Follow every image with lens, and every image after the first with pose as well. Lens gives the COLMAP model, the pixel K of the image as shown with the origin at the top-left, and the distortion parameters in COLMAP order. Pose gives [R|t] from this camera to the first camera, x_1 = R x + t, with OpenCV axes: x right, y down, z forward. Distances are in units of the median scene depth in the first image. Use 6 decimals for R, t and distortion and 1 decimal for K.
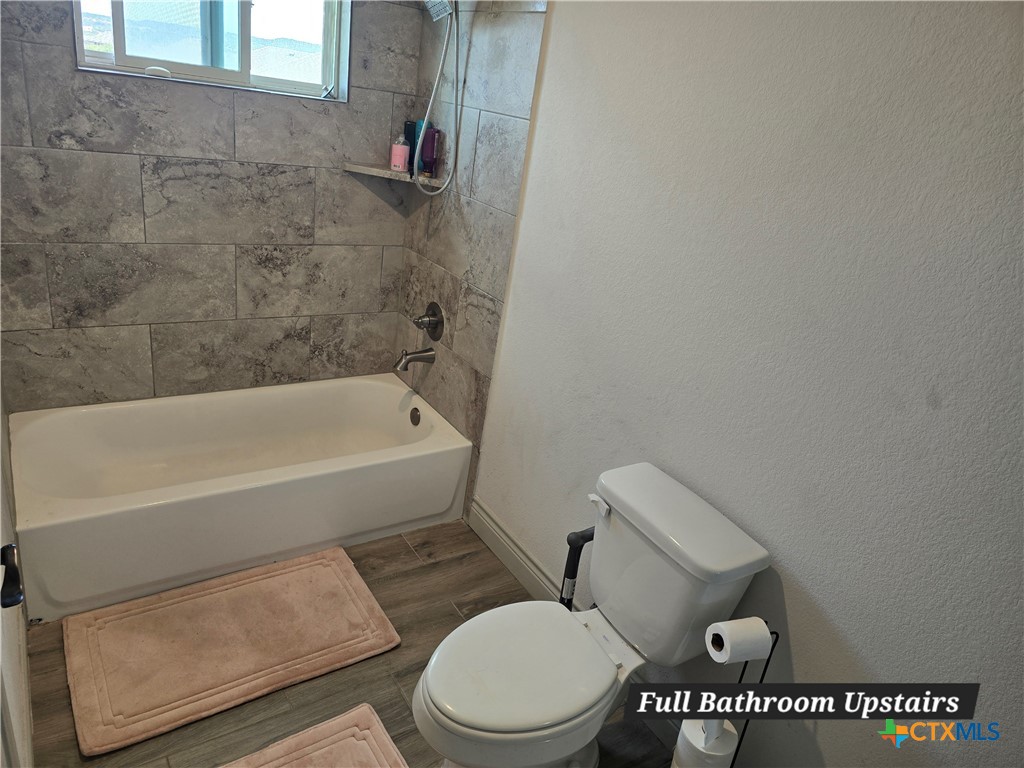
lens RADIAL K [[687.5, 0, 520.7], [0, 687.5, 388.8], [0, 0, 1]] dist [0.049851, -0.053945]
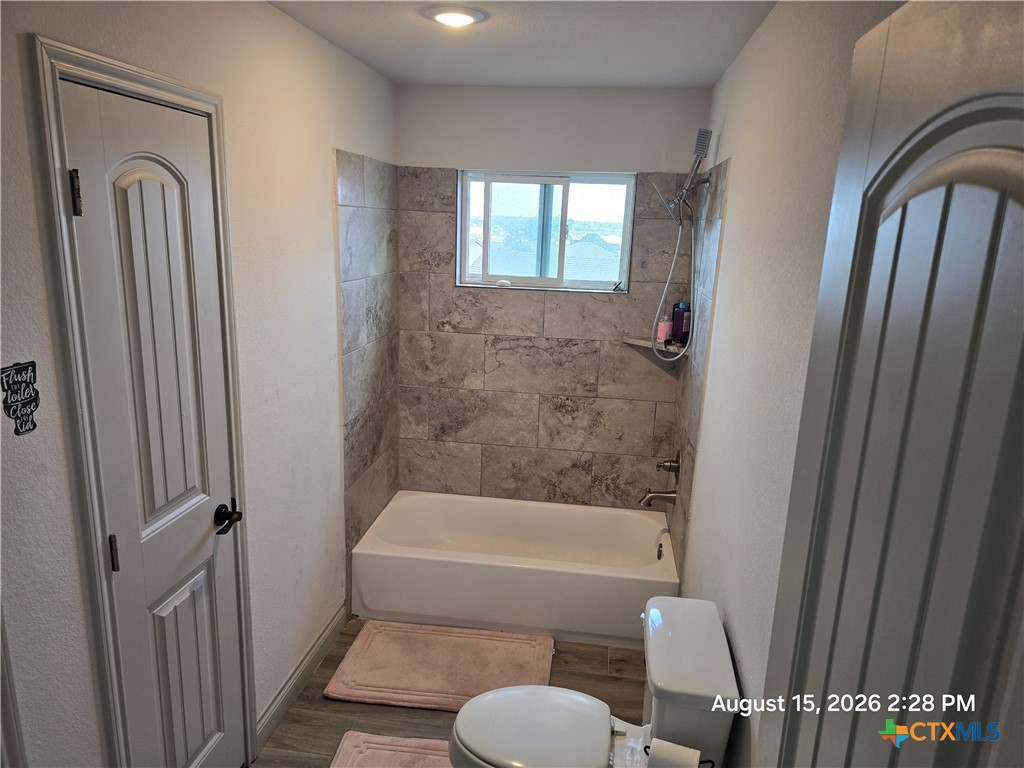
lens RADIAL K [[687.5, 0, 521.3], [0, 687.5, 384.1], [0, 0, 1]] dist [0.049851, -0.053945]
pose [[0.744840, 0.032155, -0.666468, 0.485650], [-0.194252, 0.966023, -0.170487, 0.015512], [0.638342, 0.256448, 0.725778, -0.032214]]
